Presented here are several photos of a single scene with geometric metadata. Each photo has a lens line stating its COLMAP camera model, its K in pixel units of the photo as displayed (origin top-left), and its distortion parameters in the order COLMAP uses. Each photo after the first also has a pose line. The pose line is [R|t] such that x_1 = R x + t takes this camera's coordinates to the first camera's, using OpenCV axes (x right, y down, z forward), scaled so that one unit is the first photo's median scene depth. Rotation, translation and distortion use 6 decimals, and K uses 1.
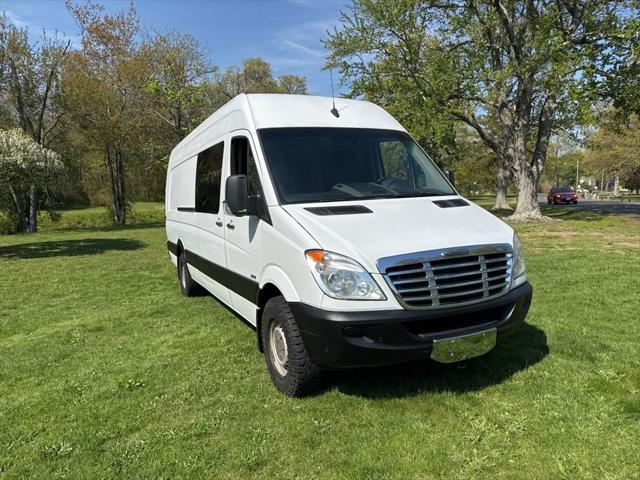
lens RADIAL K [[454.0, 0, 322.0], [0, 454.0, 238.0], [0, 0, 1]] dist [0.048122, -0.054711]
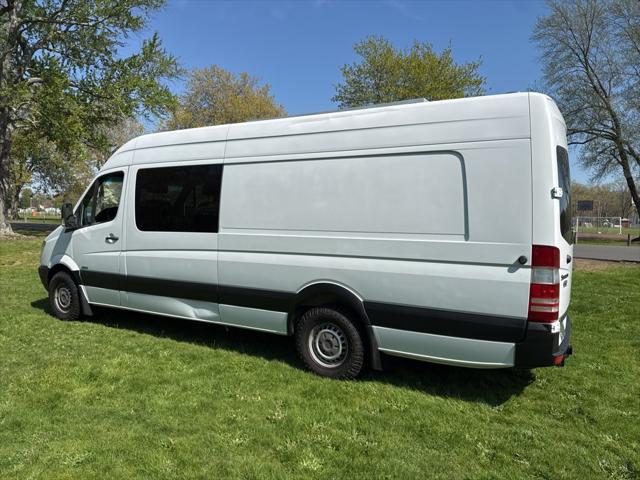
lens RADIAL K [[451.3, 0, 321.4], [0, 451.3, 238.3], [0, 0, 1]] dist [0.101733, -0.163141]
pose [[0.185629, -0.021364, 0.982388, -2.093972], [0.062931, 0.997970, 0.009811, -0.010993], [-0.980603, 0.060002, 0.186596, 0.635390]]
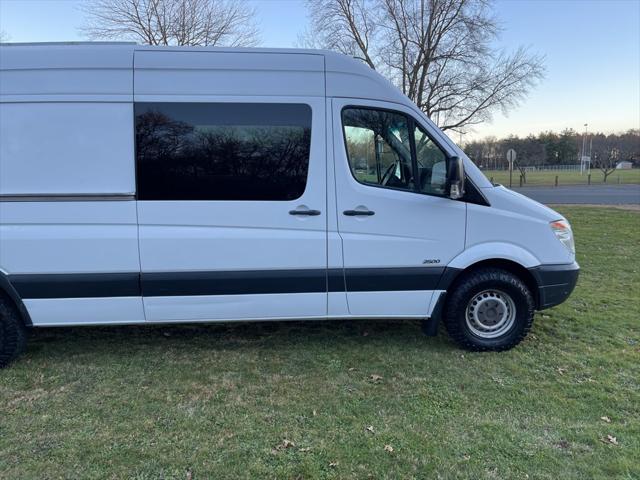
lens RADIAL K [[454.0, 0, 322.0], [0, 454.0, 238.0], [0, 0, 1]] dist [0.048122, -0.054711]
pose [[0.397086, -0.098086, 0.912525, -1.094048], [0.073145, 0.994492, 0.075067, -0.052706], [-0.914862, 0.036939, 0.402073, 0.807042]]
